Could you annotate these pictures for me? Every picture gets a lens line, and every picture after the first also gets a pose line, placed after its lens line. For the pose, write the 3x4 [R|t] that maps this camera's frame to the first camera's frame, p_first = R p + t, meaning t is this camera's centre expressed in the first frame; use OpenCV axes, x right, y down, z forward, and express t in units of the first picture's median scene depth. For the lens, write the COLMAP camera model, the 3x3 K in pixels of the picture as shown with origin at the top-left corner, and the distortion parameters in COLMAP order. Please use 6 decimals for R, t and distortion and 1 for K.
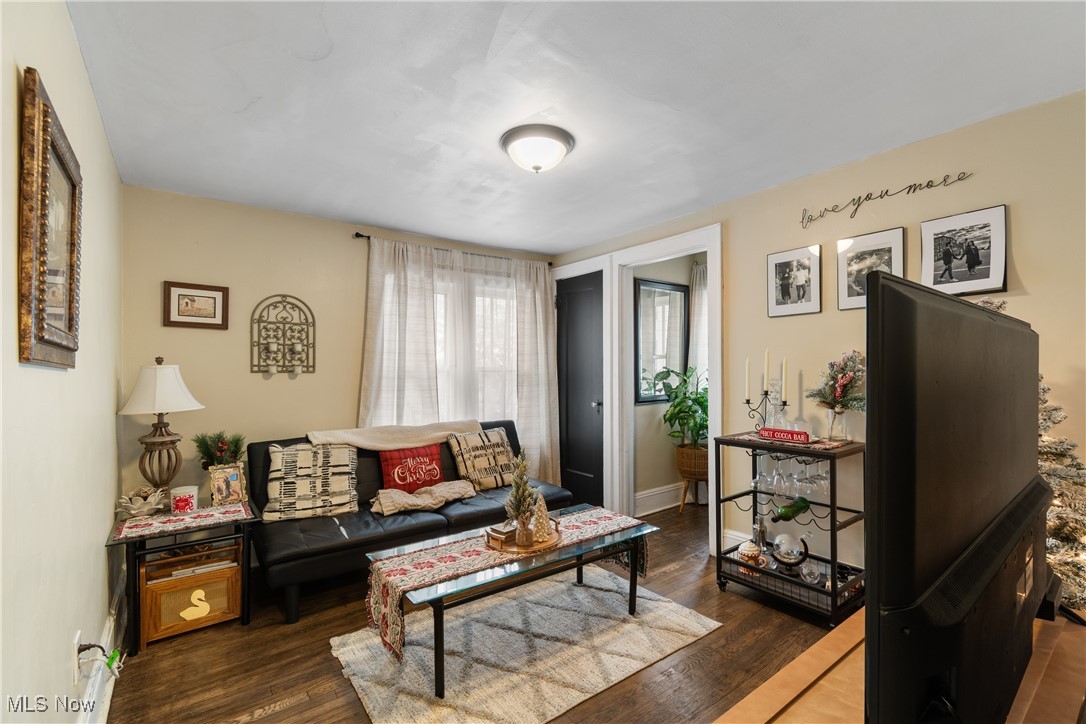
lens RADIAL K [[483.6, 0, 550.4], [0, 483.6, 368.8], [0, 0, 1]] dist [-0.001393, 0.000127]
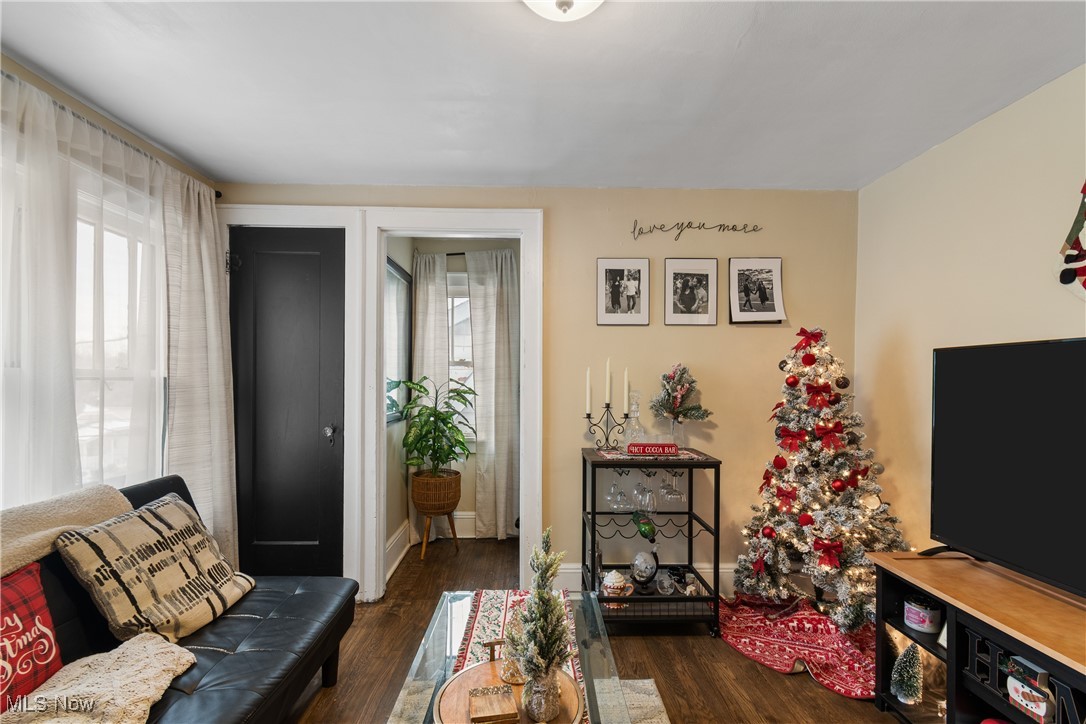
lens RADIAL K [[483.6, 0, 551.1], [0, 483.6, 376.9], [0, 0, 1]] dist [-0.001393, 0.000127]
pose [[0.587813, 0.012401, 0.808902, -0.365414], [-0.010982, 0.999913, -0.007349, 0.002536], [-0.808922, -0.004564, 0.587898, 0.531047]]
